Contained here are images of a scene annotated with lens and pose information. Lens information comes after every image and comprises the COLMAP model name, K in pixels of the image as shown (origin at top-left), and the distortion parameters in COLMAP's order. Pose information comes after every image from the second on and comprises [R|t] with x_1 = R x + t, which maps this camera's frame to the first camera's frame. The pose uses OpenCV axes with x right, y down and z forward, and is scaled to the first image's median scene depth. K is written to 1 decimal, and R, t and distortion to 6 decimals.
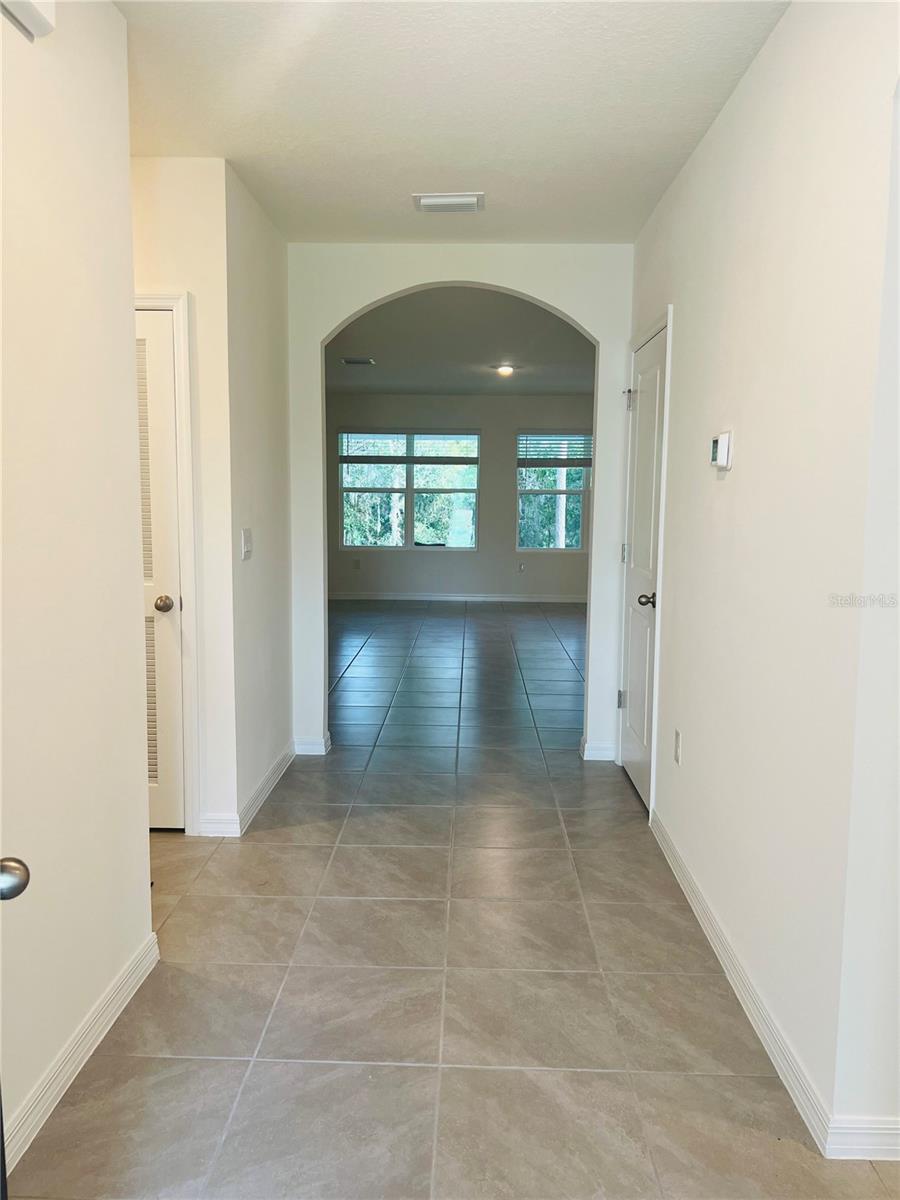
lens RADIAL K [[898.9, 0, 450.0], [0, 898.9, 600.0], [0, 0, 1]] dist [-0.012378, -0.033235]
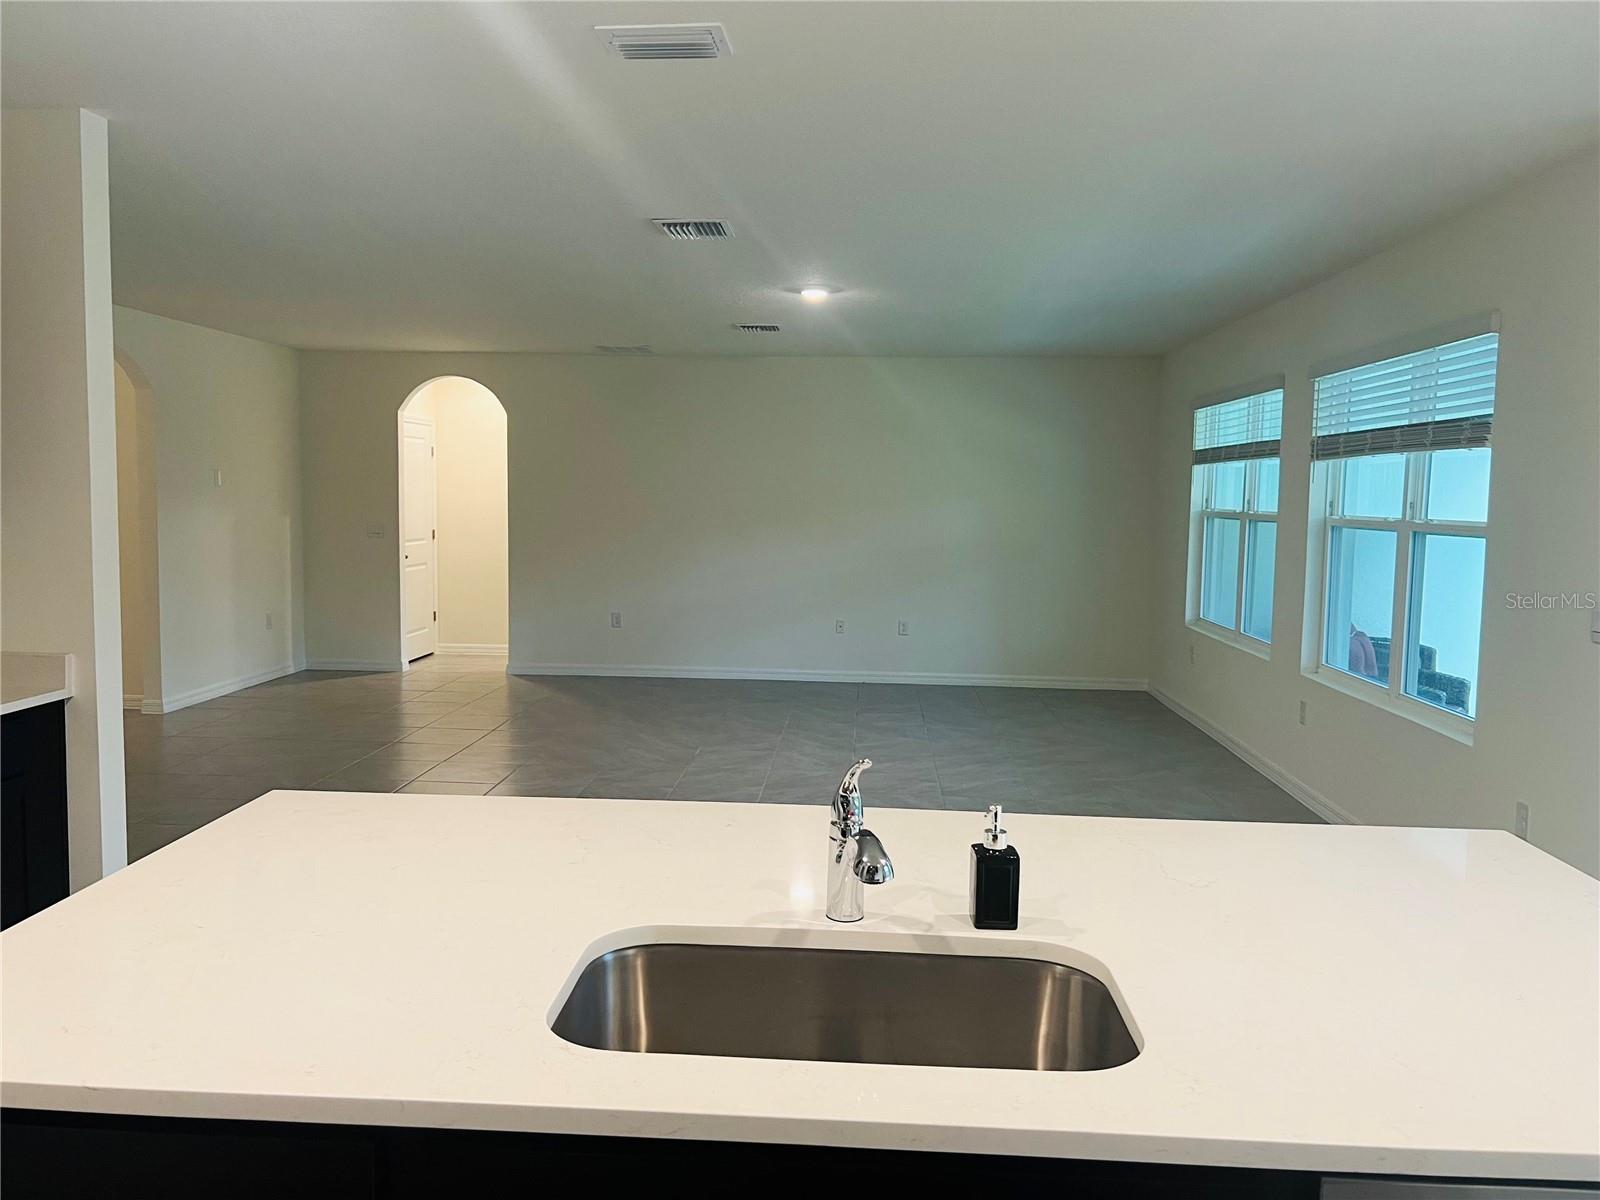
lens RADIAL K [[1235.2, 0, 800.0], [0, 1235.2, 600.0], [0, 0, 1]] dist [0.049368, -0.007046]
pose [[-0.028160, 0.076696, -0.996657, 0.628602], [-0.129308, 0.988395, 0.079714, -0.101379], [0.991205, 0.131121, -0.017916, 0.794805]]
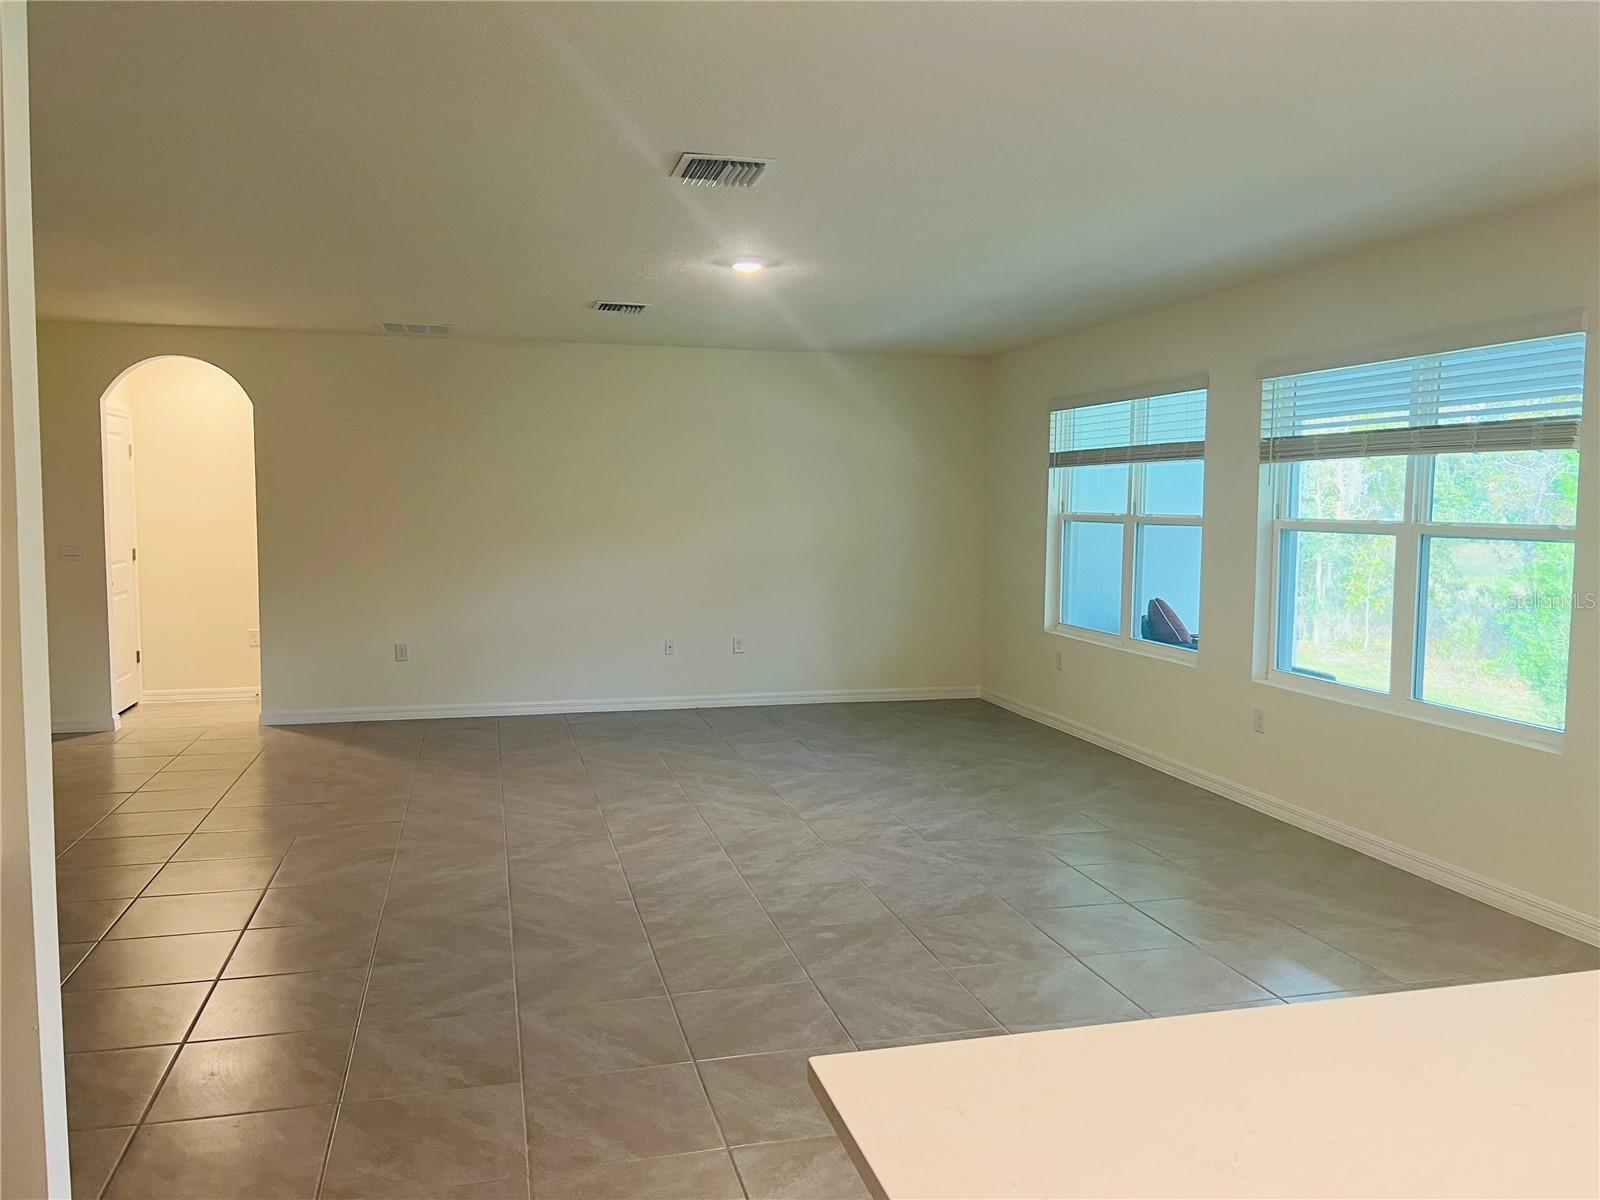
lens RADIAL K [[1208.8, 0, 800.0], [0, 1208.8, 600.0], [0, 0, 1]] dist [0.110423, -0.150053]
pose [[0.287697, 0.071678, -0.955035, 0.521390], [-0.113163, 0.992754, 0.040420, -0.087685], [0.951012, 0.096446, 0.293724, 0.662618]]
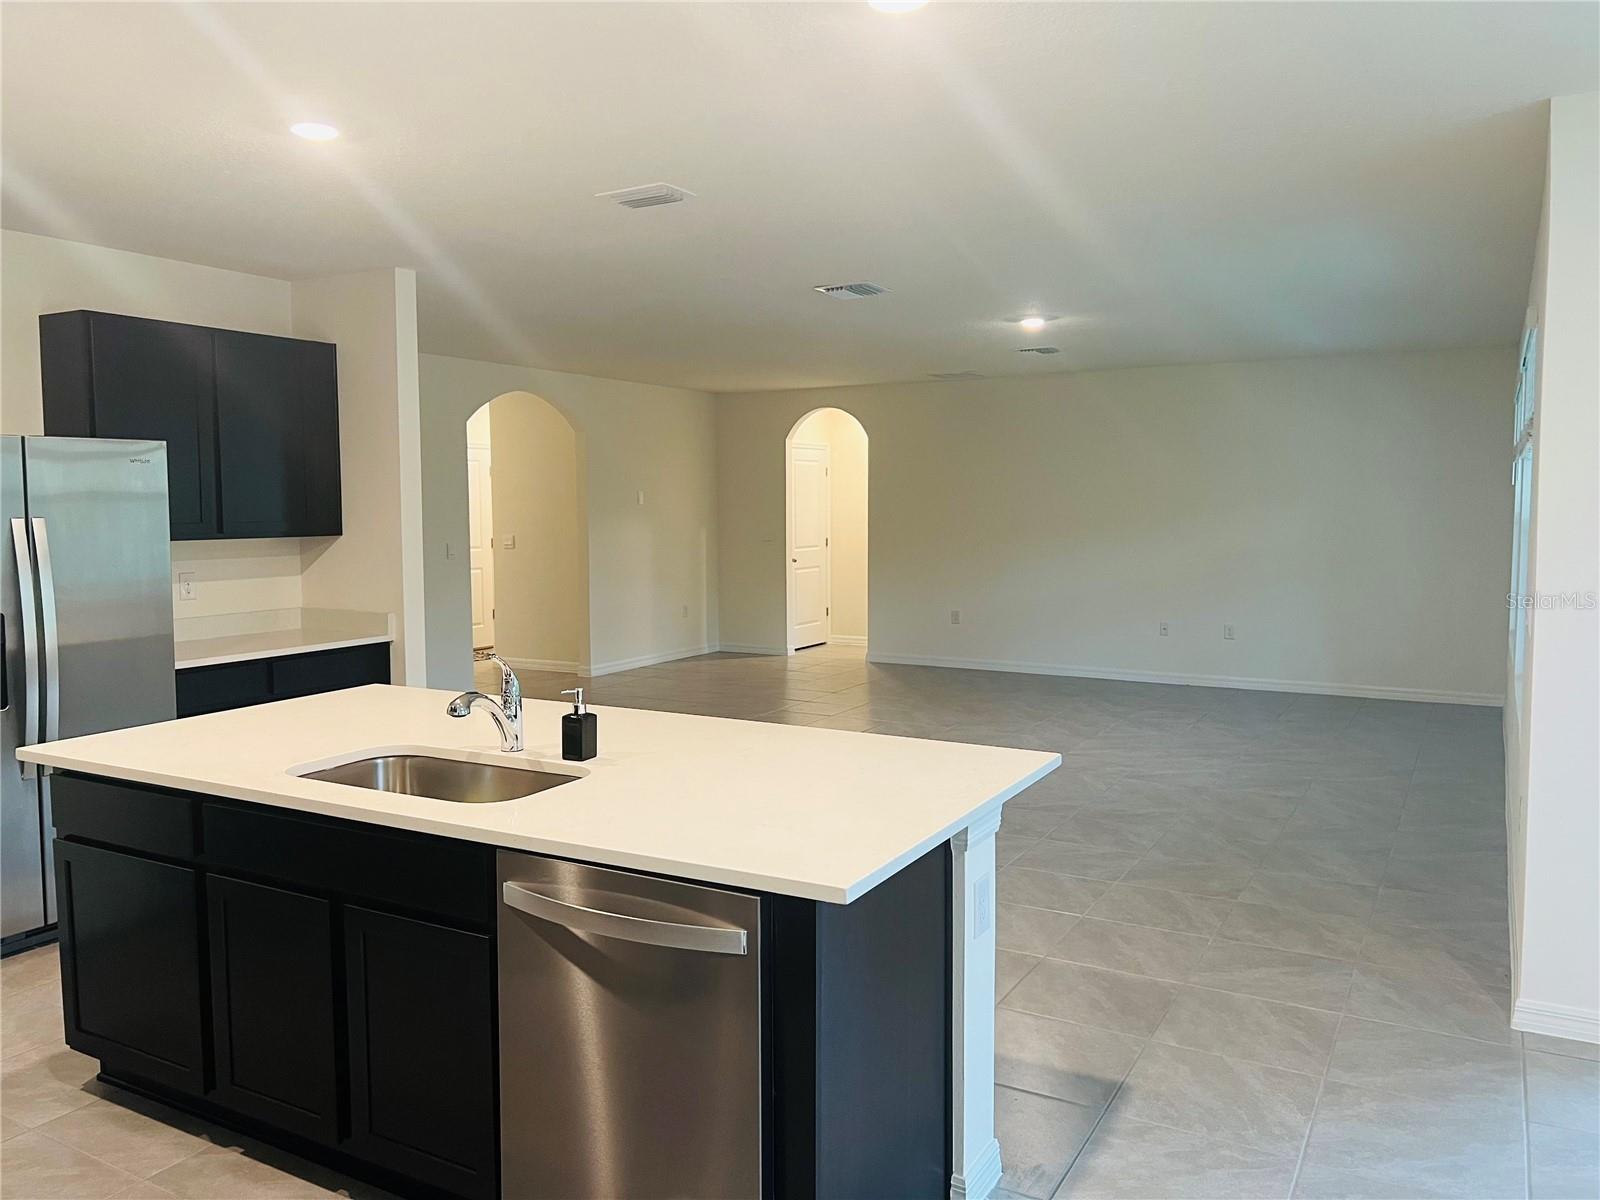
lens RADIAL K [[1235.2, 0, 800.0], [0, 1235.2, 600.0], [0, 0, 1]] dist [0.049368, -0.007046]
pose [[-0.464594, 0.062989, -0.883281, 0.679593], [-0.102365, 0.986960, 0.124225, -0.122519], [0.879587, 0.148131, -0.452088, 0.978963]]
